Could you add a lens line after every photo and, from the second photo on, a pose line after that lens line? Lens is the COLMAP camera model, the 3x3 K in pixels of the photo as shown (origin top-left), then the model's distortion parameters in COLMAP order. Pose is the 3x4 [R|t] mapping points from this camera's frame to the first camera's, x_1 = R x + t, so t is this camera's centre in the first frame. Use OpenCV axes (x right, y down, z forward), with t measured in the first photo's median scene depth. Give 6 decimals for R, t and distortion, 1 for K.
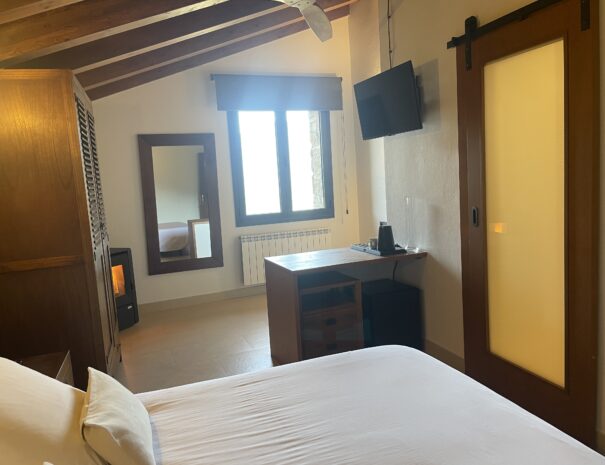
lens RADIAL K [[464.8, 0, 302.5], [0, 464.8, 232.5], [0, 0, 1]] dist [0.093919, -0.126526]
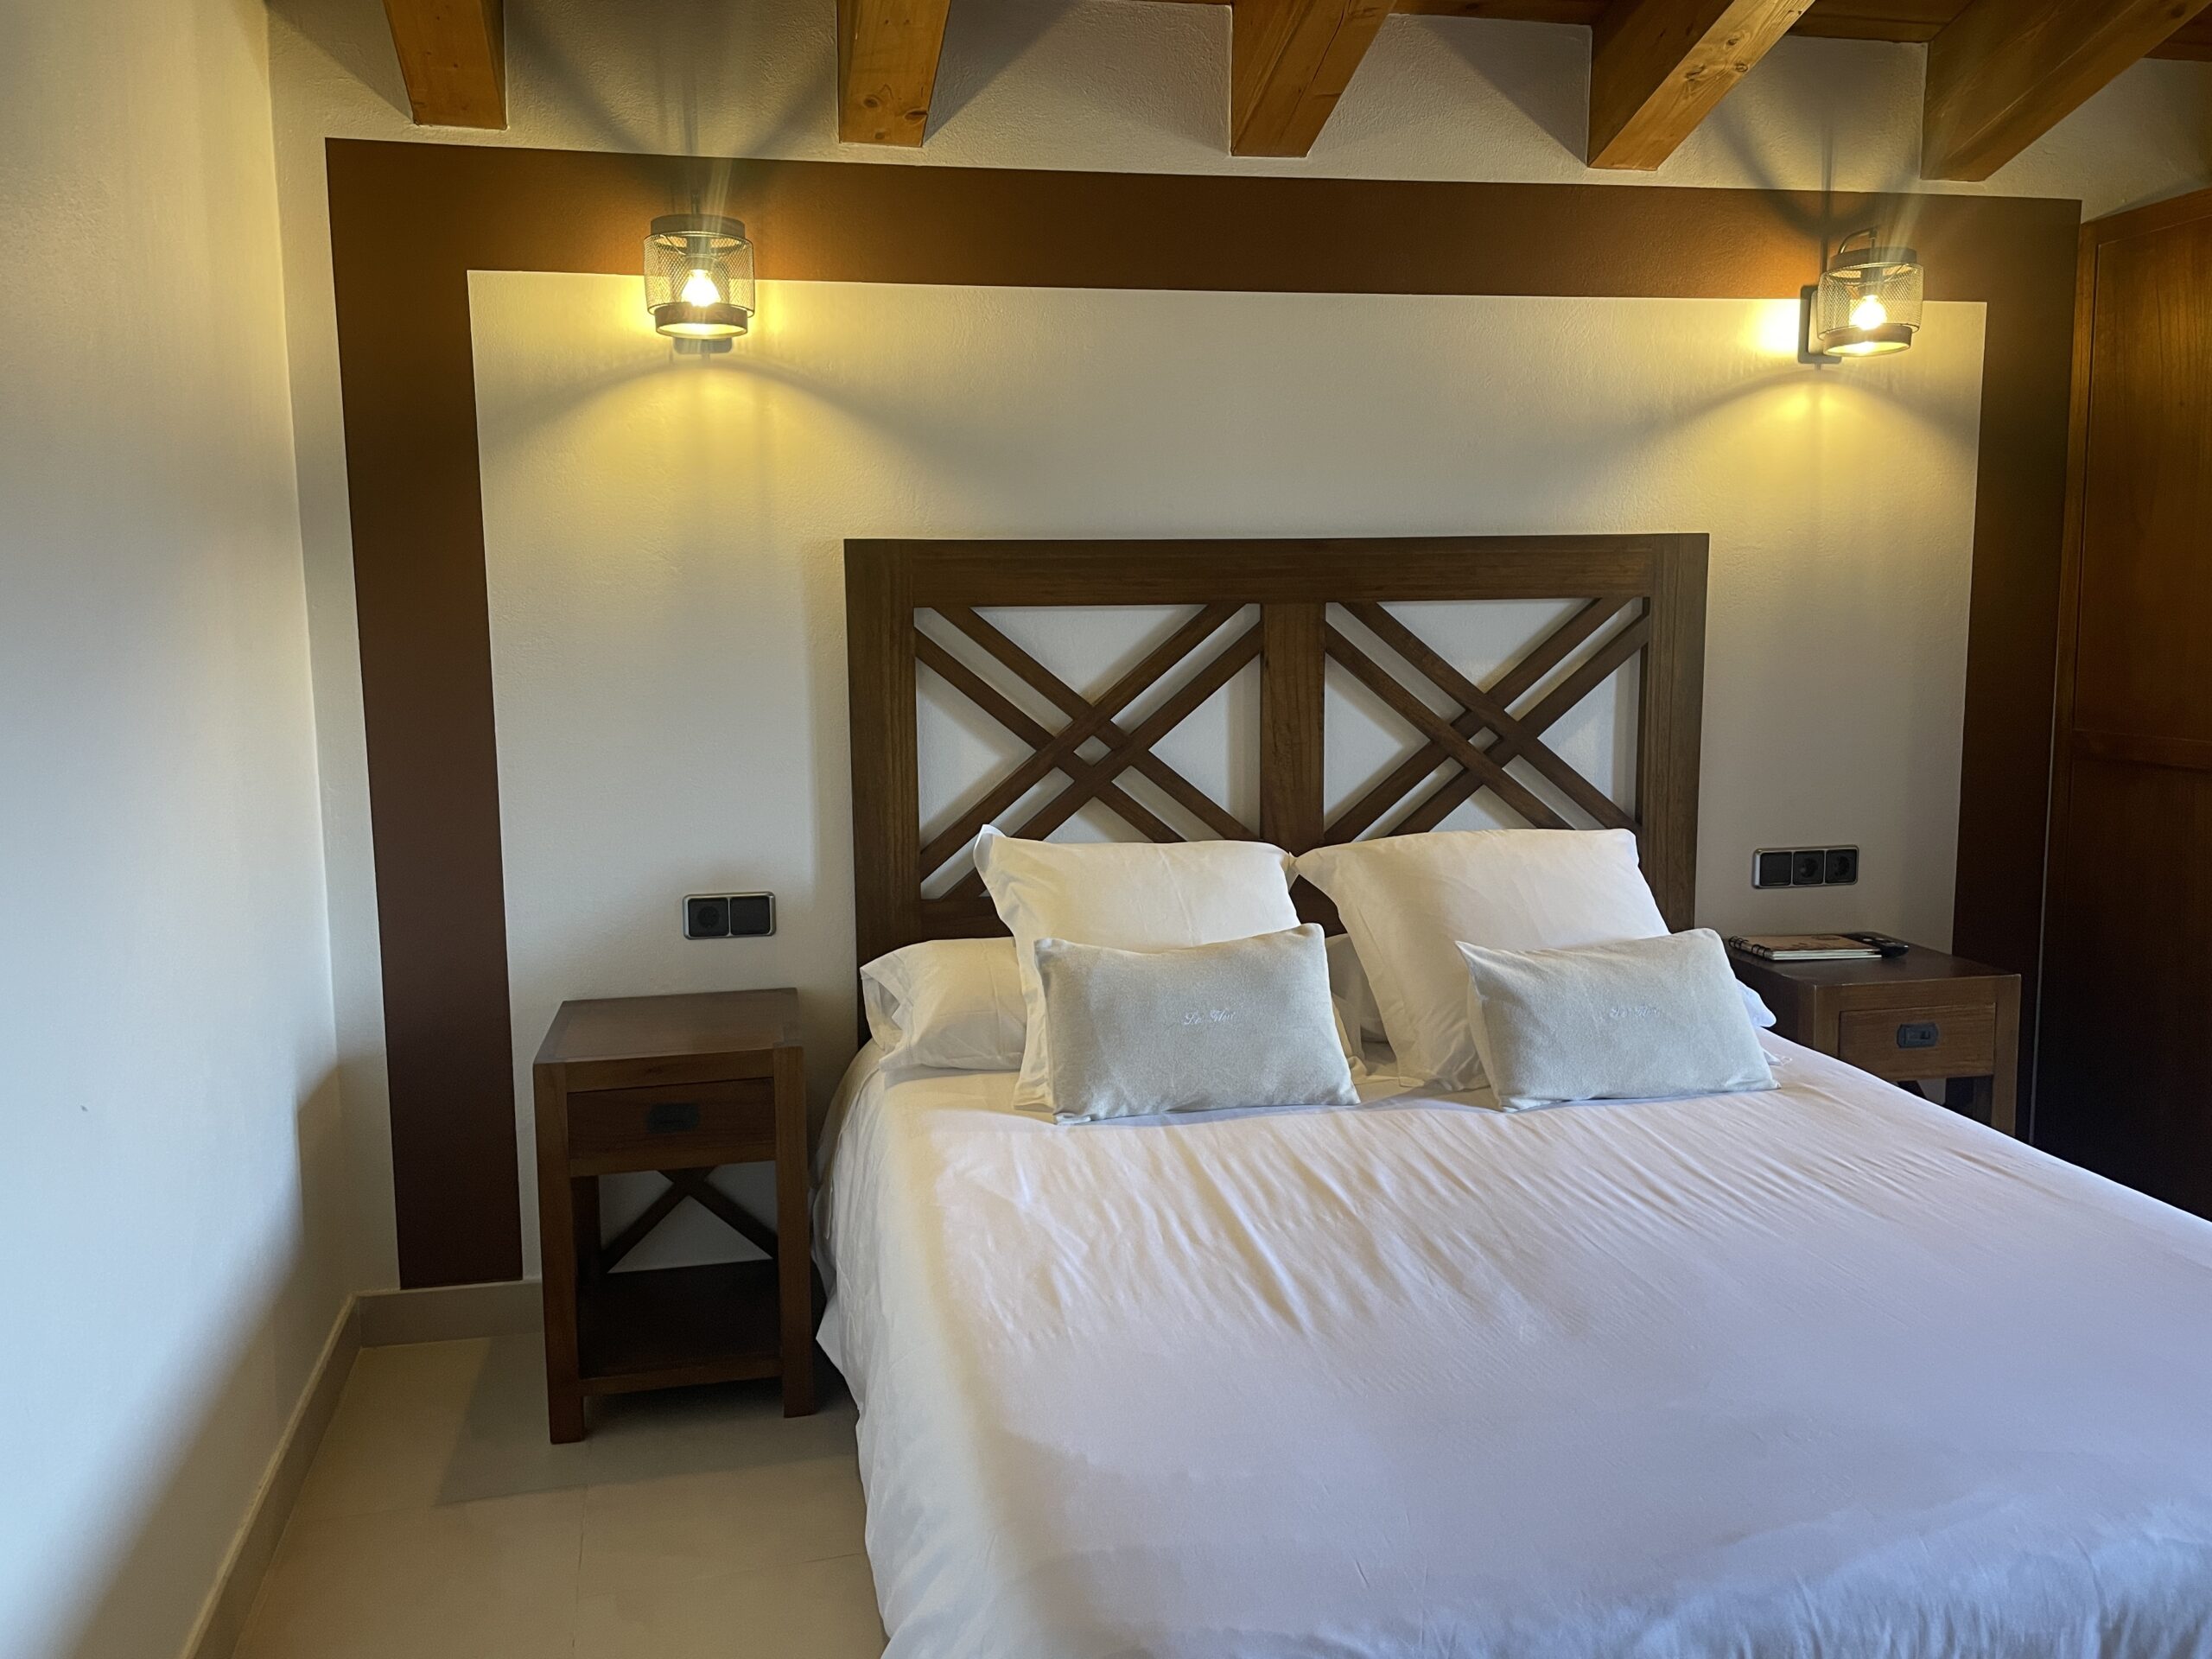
lens RADIAL K [[1662.1, 0, 1109.4], [0, 1662.1, 804.6], [0, 0, 1]] dist [0.074946, -0.108876]
pose [[-0.127961, 0.186019, -0.974178, 0.395324], [-0.102161, 0.974556, 0.199510, -0.032565], [0.986503, 0.125053, -0.105702, 0.191129]]
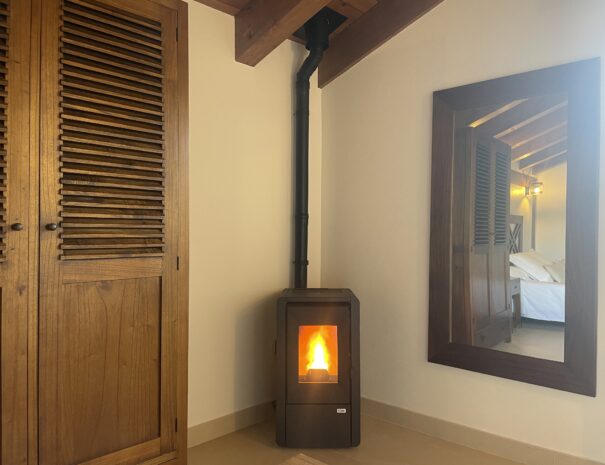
lens RADIAL K [[480.3, 0, 303.9], [0, 480.3, 224.7], [0, 0, 1]] dist [0.009549, -0.003445]
pose [[0.458428, 0.051678, -0.887228, 0.072708], [-0.143533, 0.989507, -0.016528, -0.029386], [0.877064, 0.134924, 0.461036, 0.641031]]
